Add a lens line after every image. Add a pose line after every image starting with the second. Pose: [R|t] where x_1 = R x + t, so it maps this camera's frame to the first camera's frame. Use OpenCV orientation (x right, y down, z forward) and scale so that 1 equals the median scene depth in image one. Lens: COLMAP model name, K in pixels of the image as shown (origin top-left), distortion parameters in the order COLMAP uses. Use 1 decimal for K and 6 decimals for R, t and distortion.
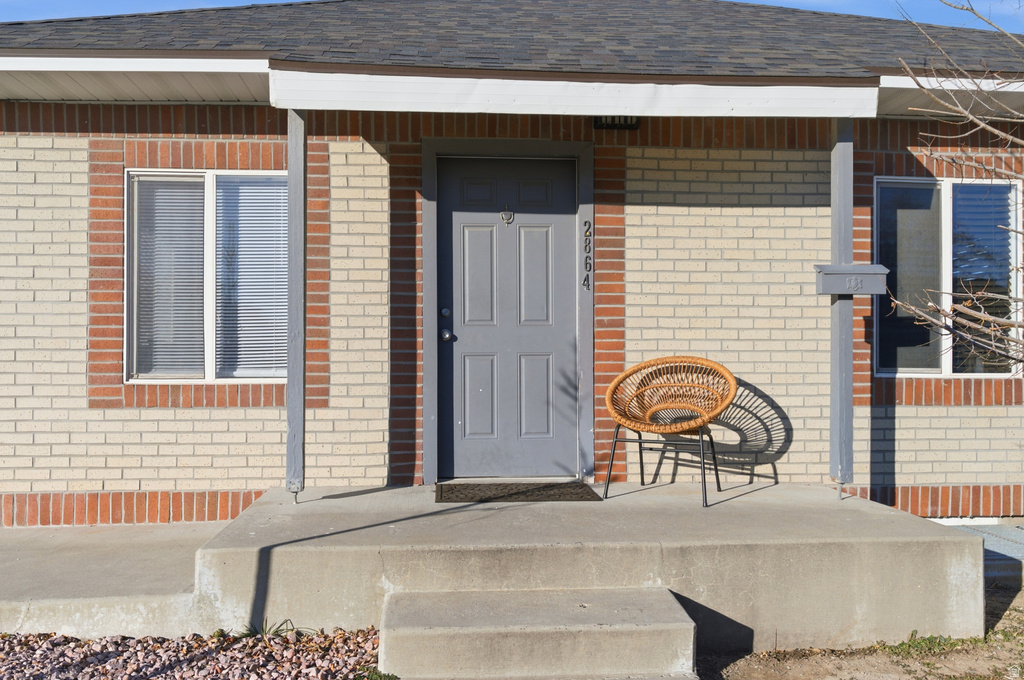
lens RADIAL K [[873.8, 0, 515.9], [0, 873.8, 344.6], [0, 0, 1]] dist [0.026163, -0.056893]
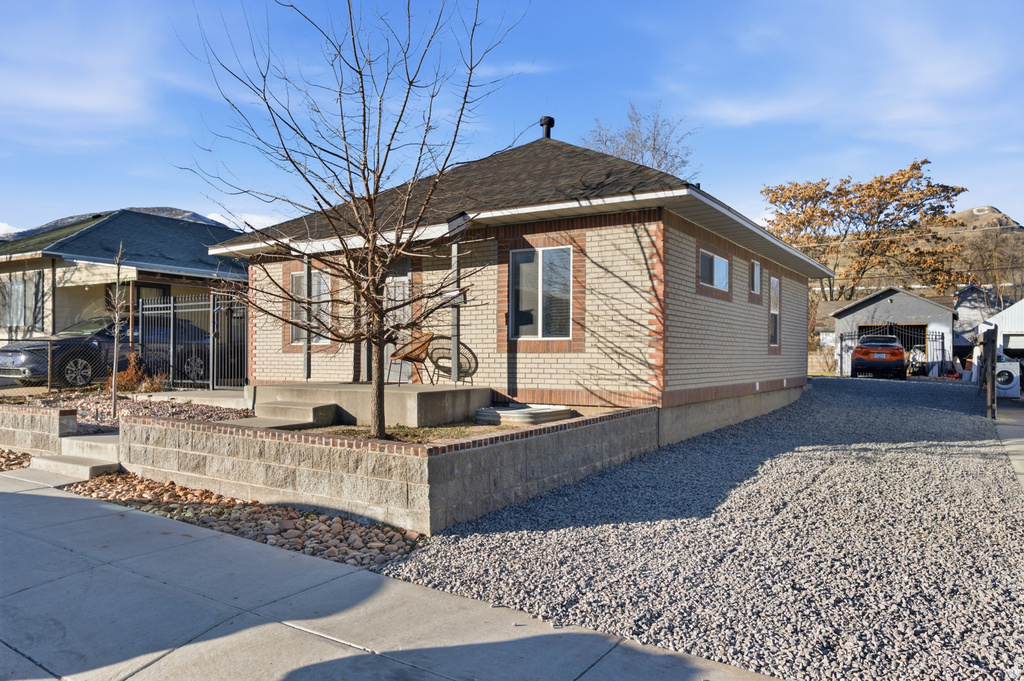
lens RADIAL K [[724.4, 0, 516.1], [0, 724.4, 348.1], [0, 0, 1]] dist [-0.005739, 0.005647]
pose [[0.799402, -0.006556, -0.600760, 1.615742], [0.013091, 0.999893, 0.006508, 0.048634], [0.600653, -0.013067, 0.799403, -0.500534]]
